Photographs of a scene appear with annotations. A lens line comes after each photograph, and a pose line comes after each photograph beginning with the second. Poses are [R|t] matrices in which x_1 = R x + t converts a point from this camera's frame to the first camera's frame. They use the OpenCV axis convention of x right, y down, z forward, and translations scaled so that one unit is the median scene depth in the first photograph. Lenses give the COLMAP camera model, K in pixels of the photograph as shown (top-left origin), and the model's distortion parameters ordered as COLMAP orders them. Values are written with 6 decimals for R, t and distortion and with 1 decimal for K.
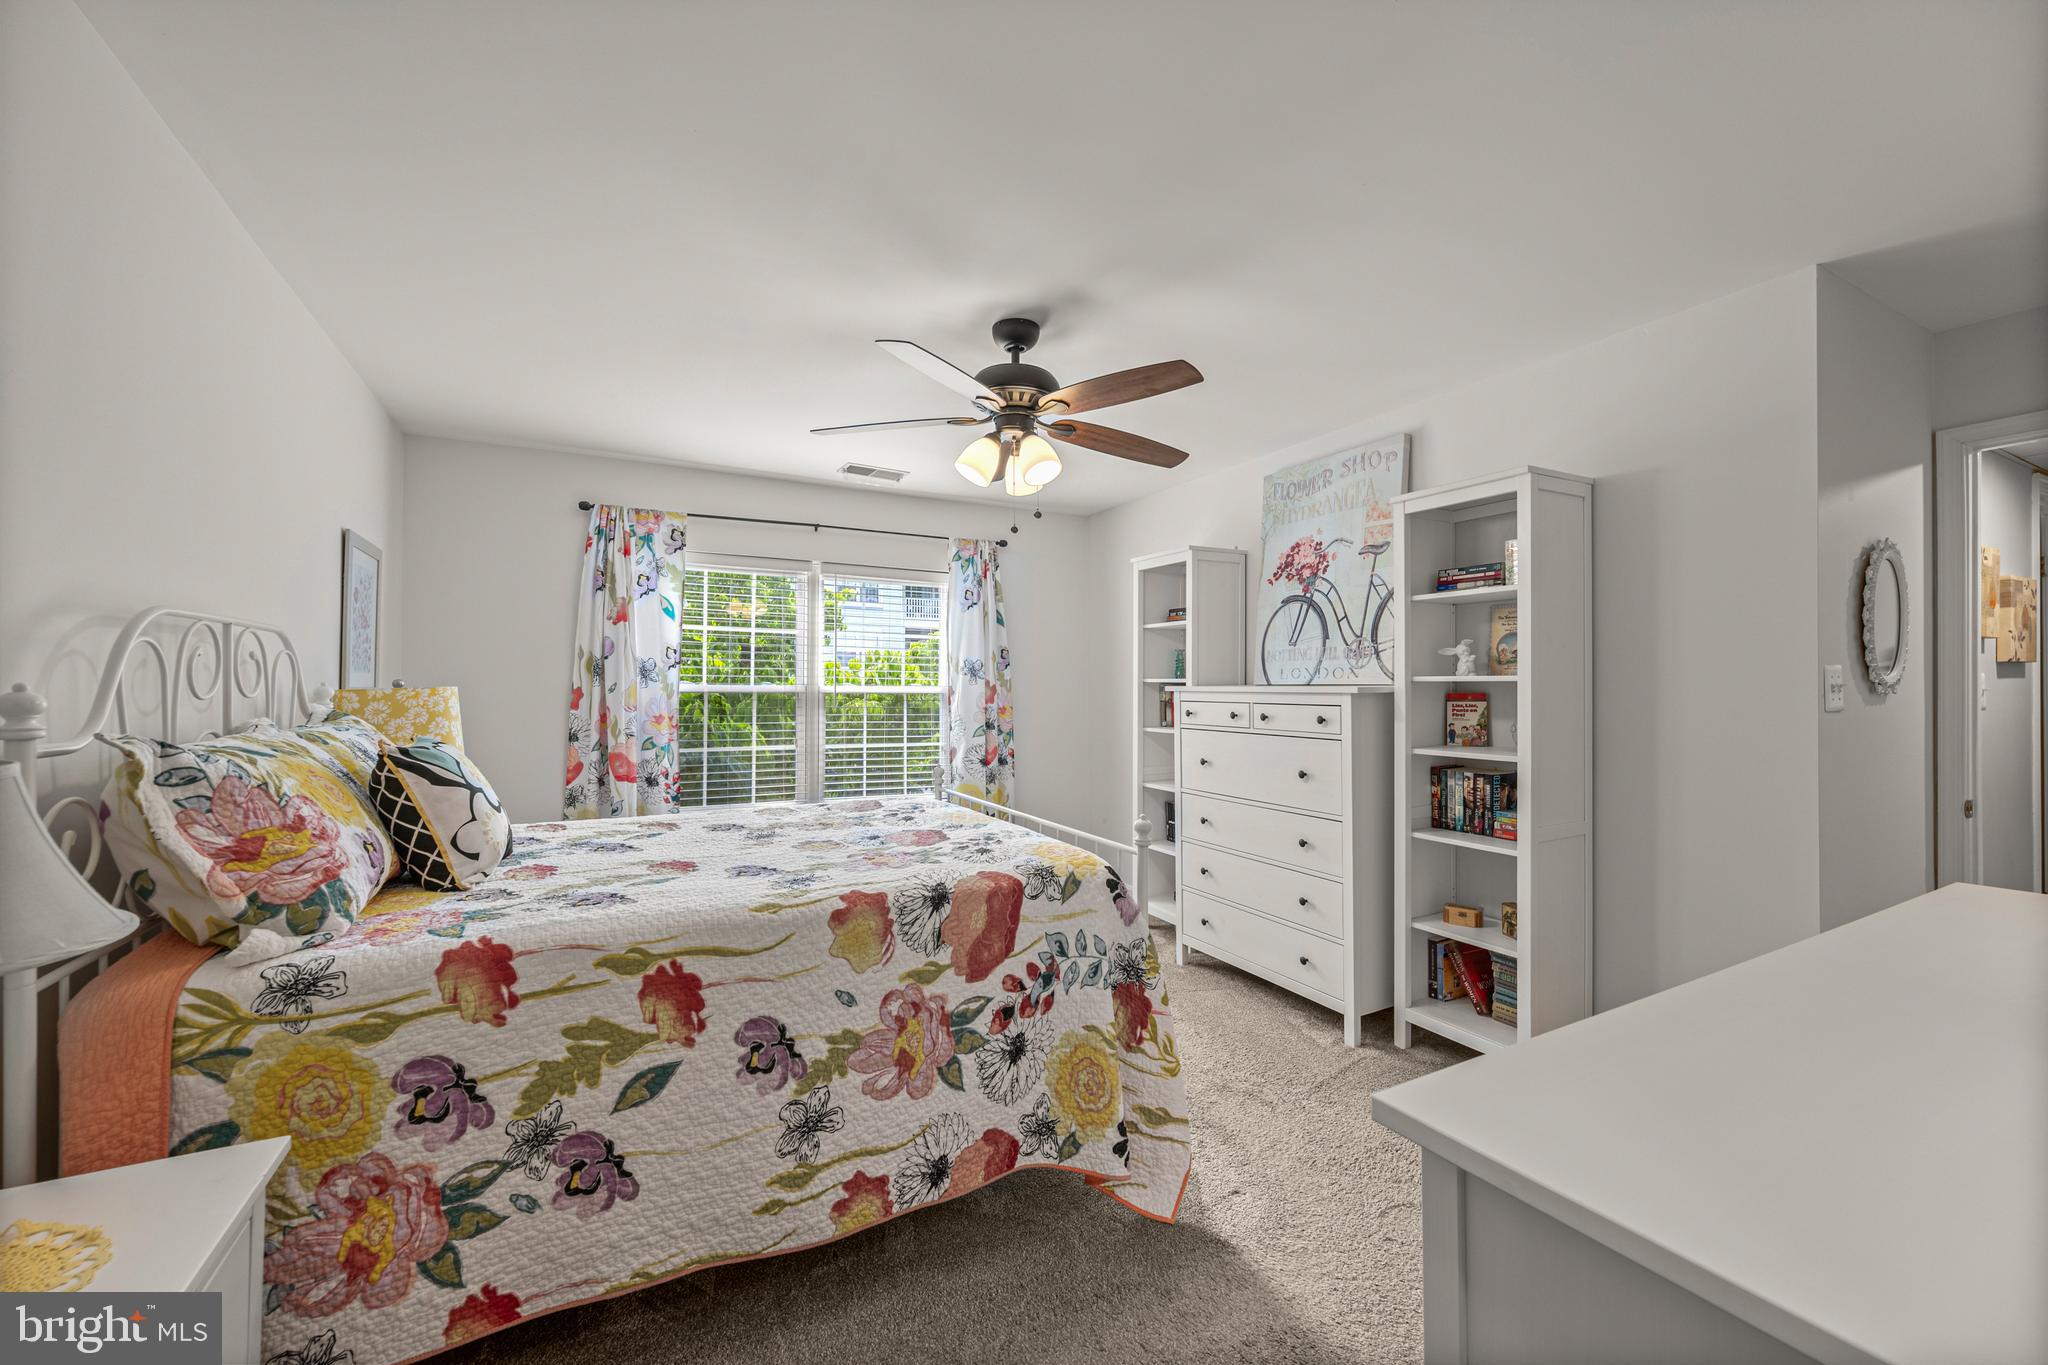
lens RADIAL K [[821.1, 0, 1027.3], [0, 821.1, 679.3], [0, 0, 1]] dist [0.005642, 0.000836]
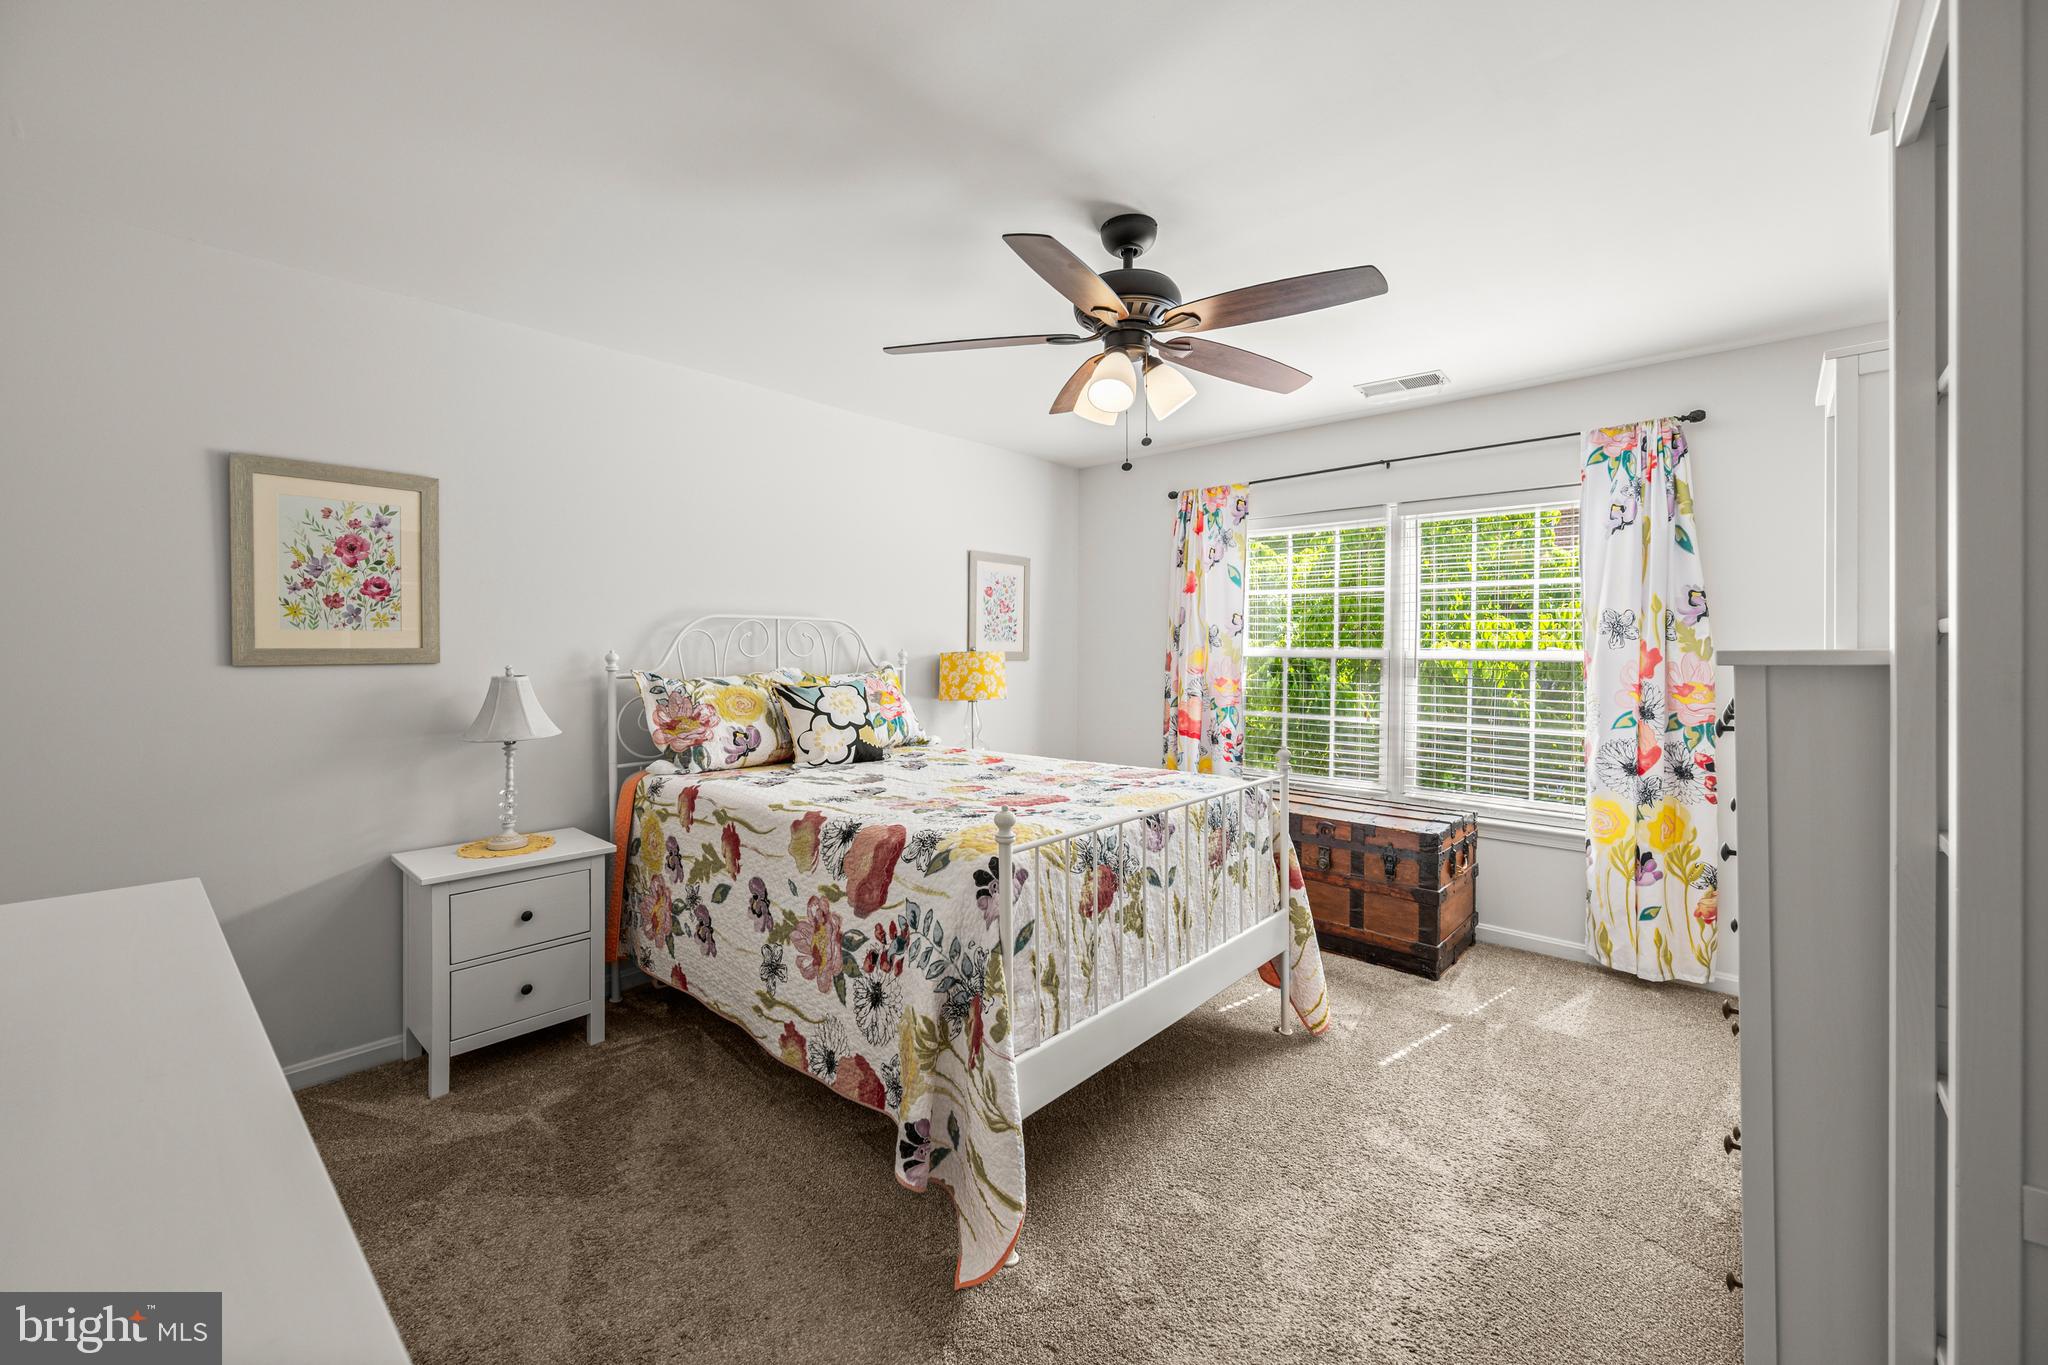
lens RADIAL K [[821.1, 0, 967.6], [0, 821.1, 653.0], [0, 0, 1]] dist [0.005642, 0.000836]
pose [[0.308554, 0.001519, -0.951205, 1.018119], [0.008151, 0.999958, 0.004241, 0.008202], [0.951172, -0.009062, 0.308529, 0.786954]]
